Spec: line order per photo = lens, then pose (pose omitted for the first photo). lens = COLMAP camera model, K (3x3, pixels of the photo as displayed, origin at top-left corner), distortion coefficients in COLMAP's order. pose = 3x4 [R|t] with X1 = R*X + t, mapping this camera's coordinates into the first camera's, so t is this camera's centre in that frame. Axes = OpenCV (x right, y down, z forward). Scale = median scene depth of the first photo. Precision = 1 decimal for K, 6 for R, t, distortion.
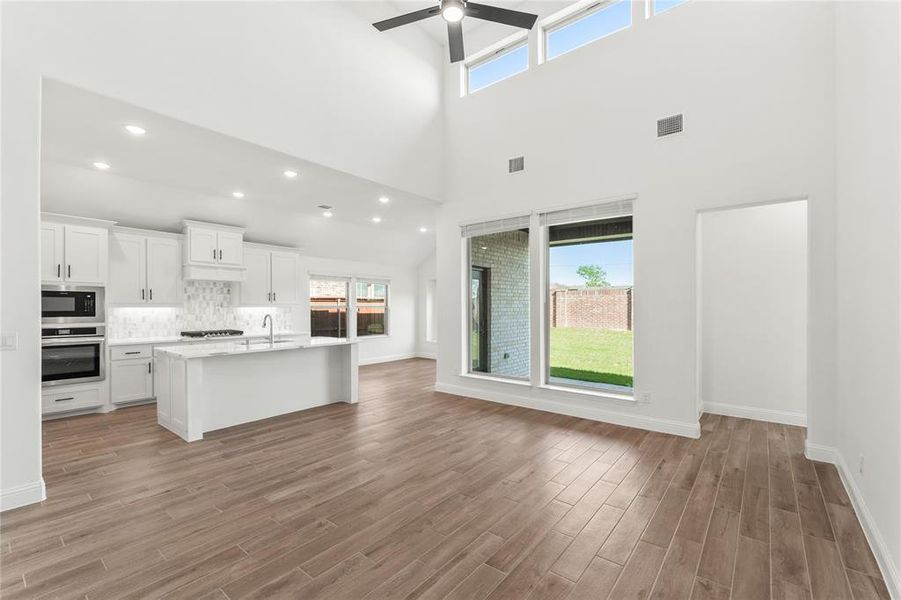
lens RADIAL K [[387.5, 0, 454.8], [0, 387.5, 299.7], [0, 0, 1]] dist [-0.003697, 0.000646]
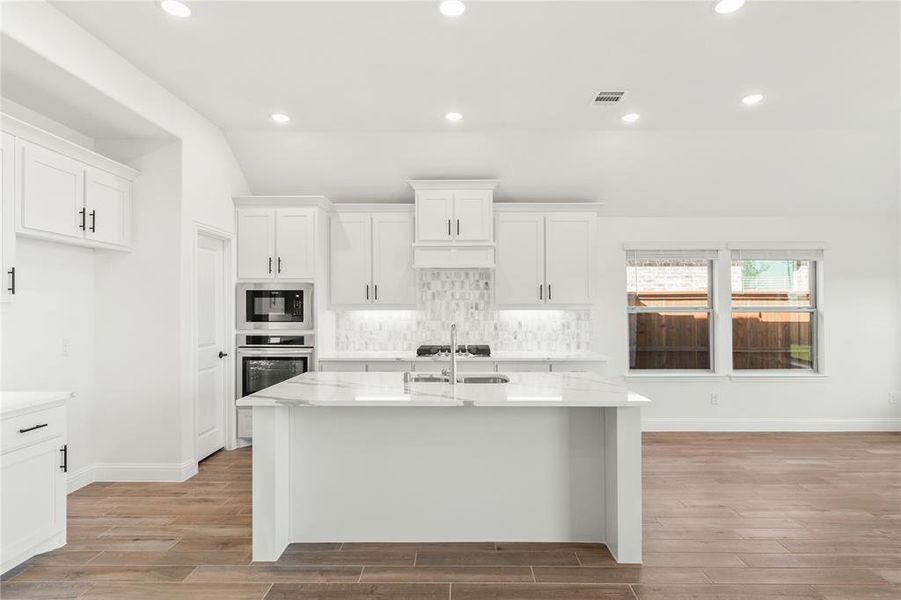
lens RADIAL K [[476.6, 0, 453.5], [0, 476.6, 306.2], [0, 0, 1]] dist [0.000455, 0.000361]
pose [[0.615306, -0.004813, -0.788274, 0.005156], [0.014279, 0.999885, 0.005041, 0.010773], [0.788159, -0.014358, 0.615304, 0.618671]]
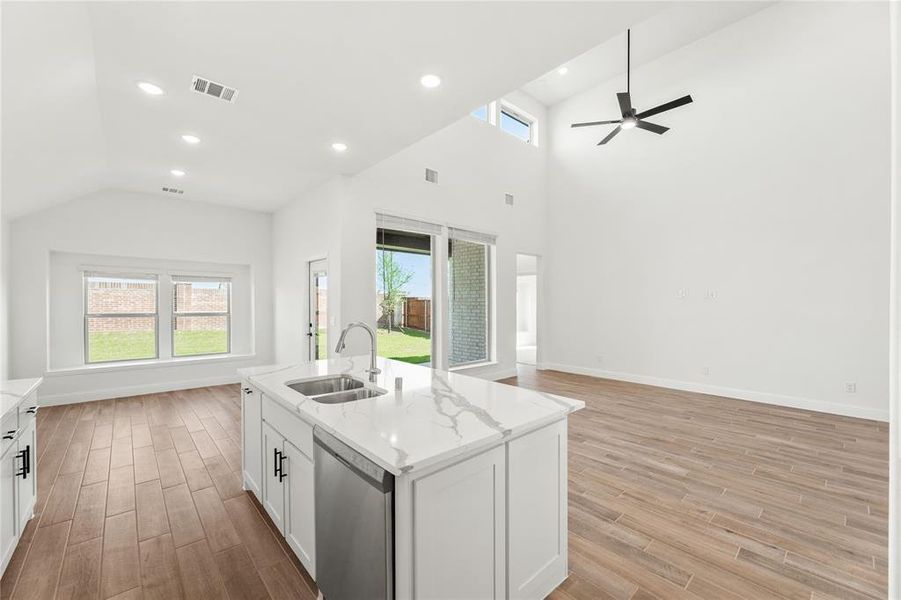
lens RADIAL K [[363.1, 0, 444.9], [0, 363.1, 303.1], [0, 0, 1]] dist [0.006176, -0.000901]
pose [[0.171172, -0.002853, 0.985237, -0.899907], [-0.016627, 0.999845, 0.005784, 0.005720], [-0.985101, -0.017372, 0.171098, 0.820457]]
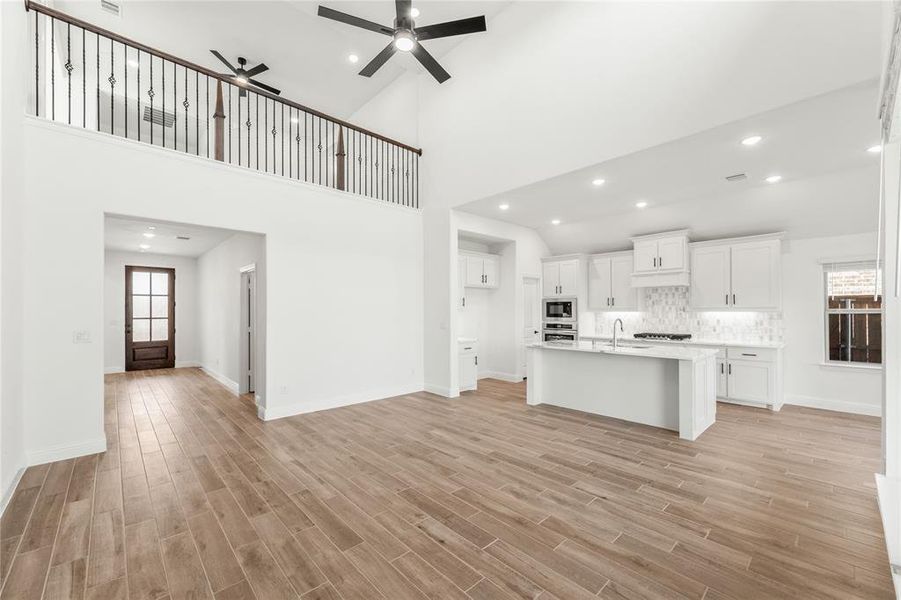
lens RADIAL K [[363.1, 0, 452.1], [0, 363.1, 307.9], [0, 0, 1]] dist [0.006176, -0.000901]
pose [[-0.142811, -0.008368, -0.989715, 0.542594], [0.019013, 0.999757, -0.011196, 0.011279], [0.989567, -0.020416, -0.142617, 0.699220]]
